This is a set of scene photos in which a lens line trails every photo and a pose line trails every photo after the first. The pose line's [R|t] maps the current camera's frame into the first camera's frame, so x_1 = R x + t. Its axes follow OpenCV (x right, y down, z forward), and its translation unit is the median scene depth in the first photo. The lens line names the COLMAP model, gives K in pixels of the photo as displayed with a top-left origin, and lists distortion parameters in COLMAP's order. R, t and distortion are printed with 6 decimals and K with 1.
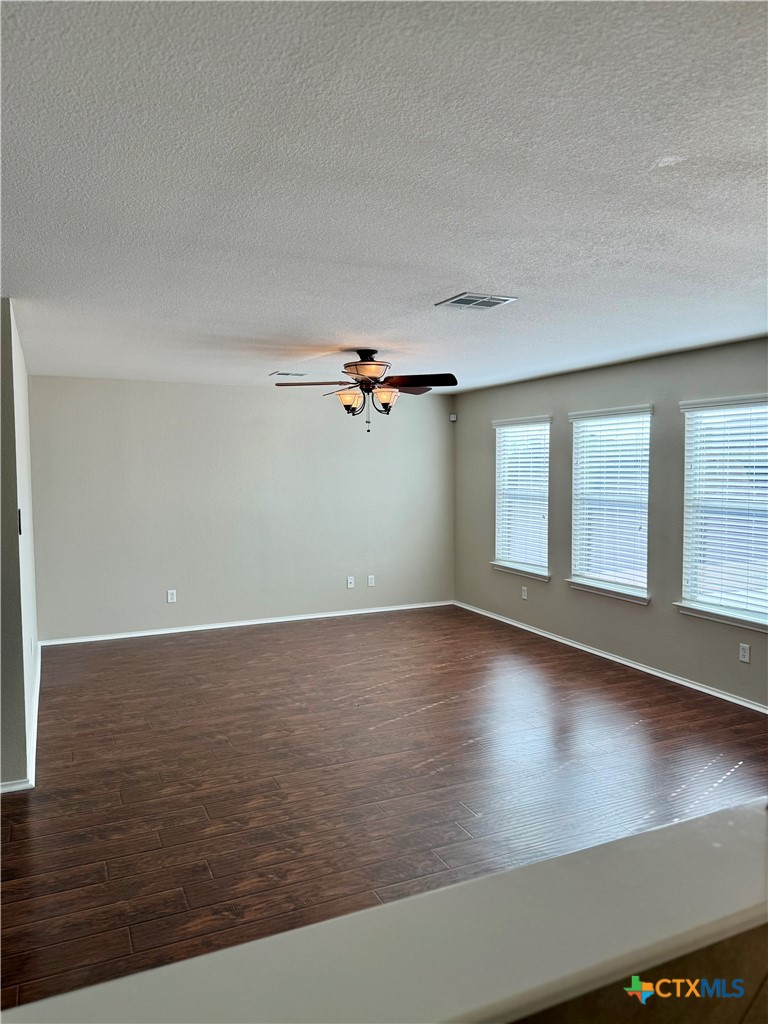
lens RADIAL K [[731.6, 0, 386.9], [0, 731.6, 514.4], [0, 0, 1]] dist [0.010470, 0.000954]
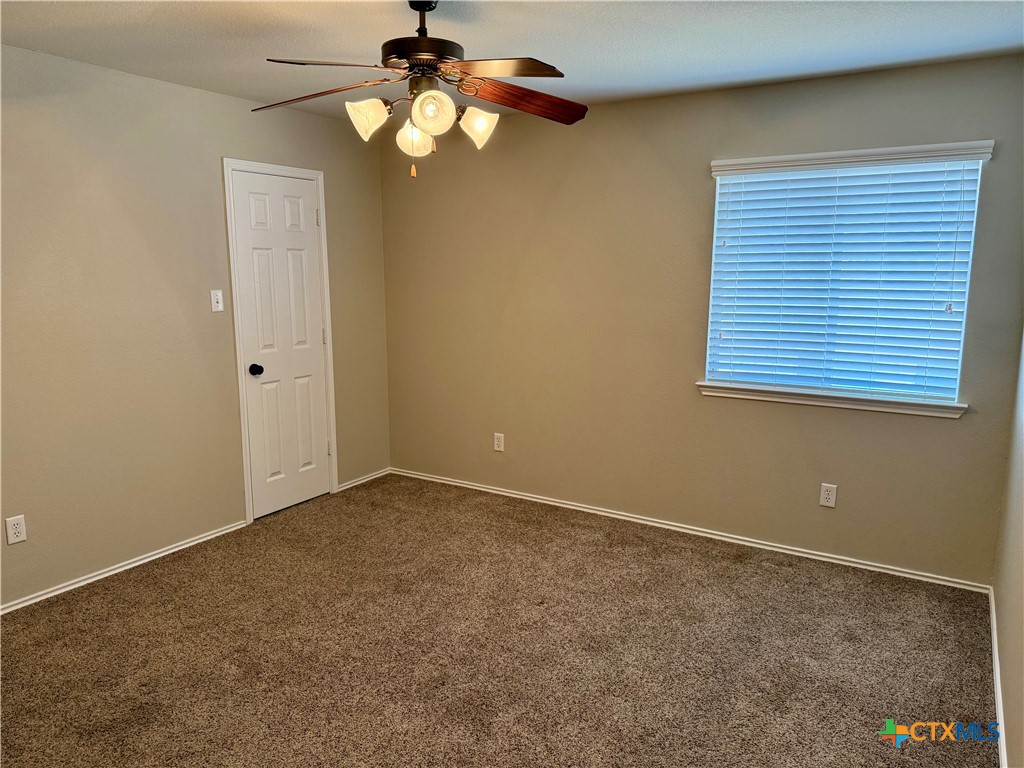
lens RADIAL K [[731.6, 0, 507.2], [0, 731.6, 378.8], [0, 0, 1]] dist [0.010470, 0.000954]
pose [[0.832090, -0.086368, 0.547874, -0.182901], [0.033619, 0.993839, 0.105611, -0.022698], [-0.553620, -0.069459, 0.829867, 0.493813]]
